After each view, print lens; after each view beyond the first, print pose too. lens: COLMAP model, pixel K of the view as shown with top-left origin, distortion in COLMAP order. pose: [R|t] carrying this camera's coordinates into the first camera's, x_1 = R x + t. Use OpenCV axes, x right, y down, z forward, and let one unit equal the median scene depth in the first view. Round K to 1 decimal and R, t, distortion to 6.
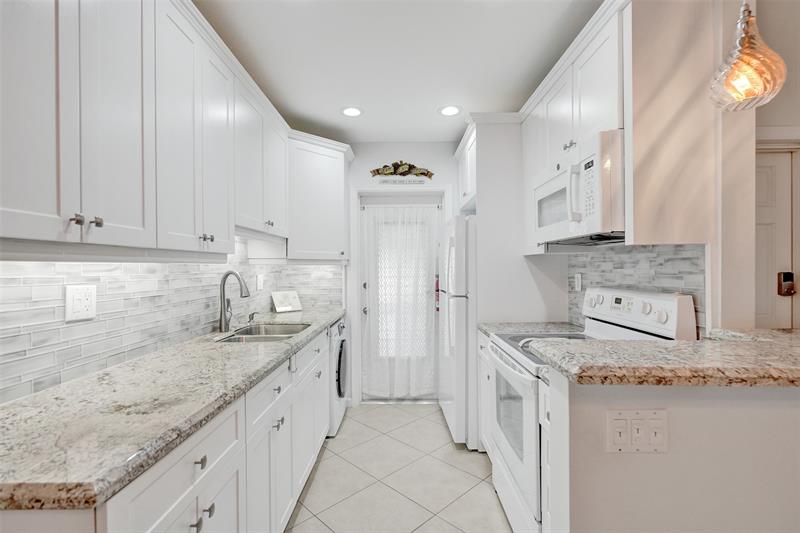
lens RADIAL K [[381.3, 0, 406.8], [0, 381.3, 264.8], [0, 0, 1]] dist [-0.028663, 0.011857]
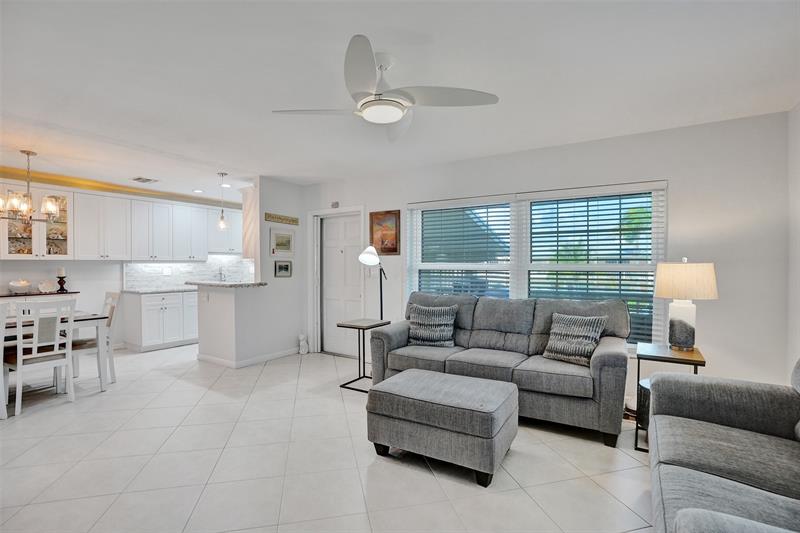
lens RADIAL K [[381.3, 0, 401.1], [0, 381.3, 263.0], [0, 0, 1]] dist [-0.028663, 0.011857]
pose [[0.840738, 0.001184, -0.541441, 2.382697], [0.001699, 0.999987, 0.004824, -0.017561], [0.541440, -0.004976, 0.840725, -0.797439]]
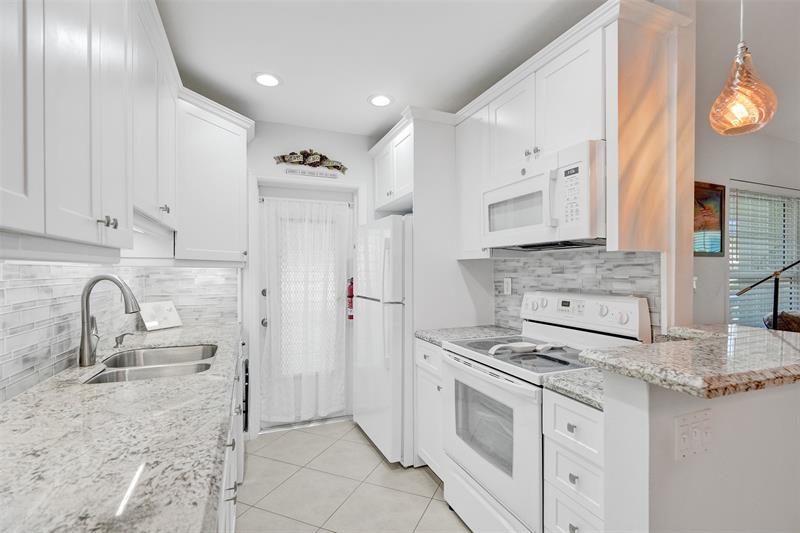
lens RADIAL K [[381.3, 0, 410.4], [0, 381.3, 269.0], [0, 0, 1]] dist [-0.028663, 0.011857]
pose [[0.922028, 0.007797, 0.387044, -0.206371], [-0.008014, 0.999967, -0.001054, 0.001476], [-0.387040, -0.002130, 0.922061, 0.153130]]
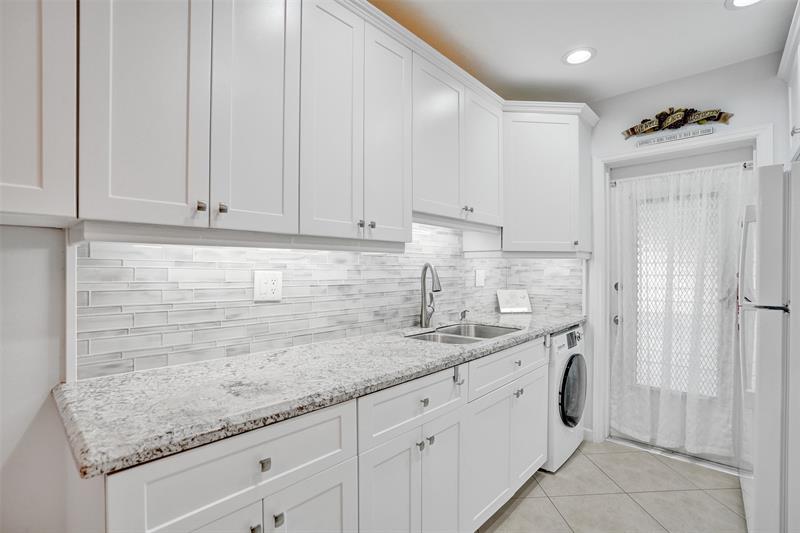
lens RADIAL K [[381.3, 0, 401.1], [0, 381.3, 269.5], [0, 0, 1]] dist [-0.028663, 0.011857]
pose [[0.737297, 0.005515, -0.675547, 0.125970], [-0.000033, 0.999967, 0.008128, 0.022772], [0.675569, -0.005970, 0.737272, 0.236046]]
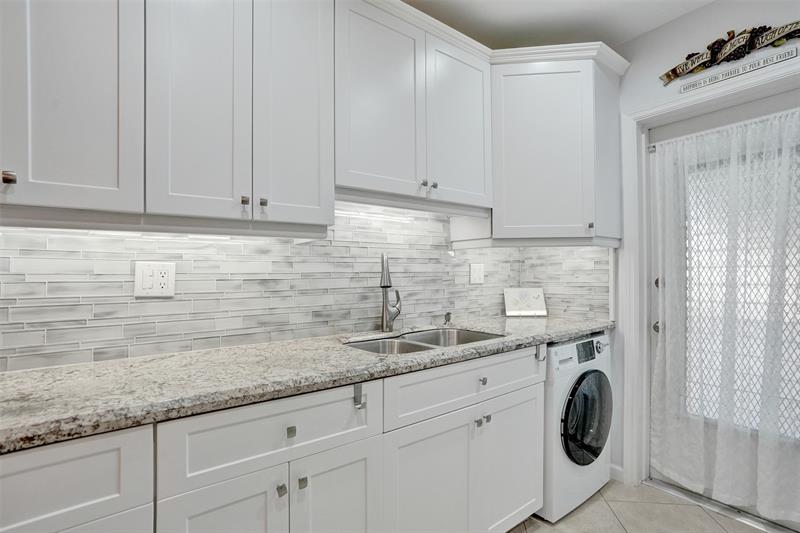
lens RADIAL K [[381.3, 0, 398.4], [0, 381.3, 275.4], [0, 0, 1]] dist [-0.028663, 0.011857]
pose [[0.593834, 0.003647, -0.804580, 0.178190], [0.011738, 0.999844, 0.013195, 0.047848], [0.804502, -0.017279, 0.593698, 0.525124]]
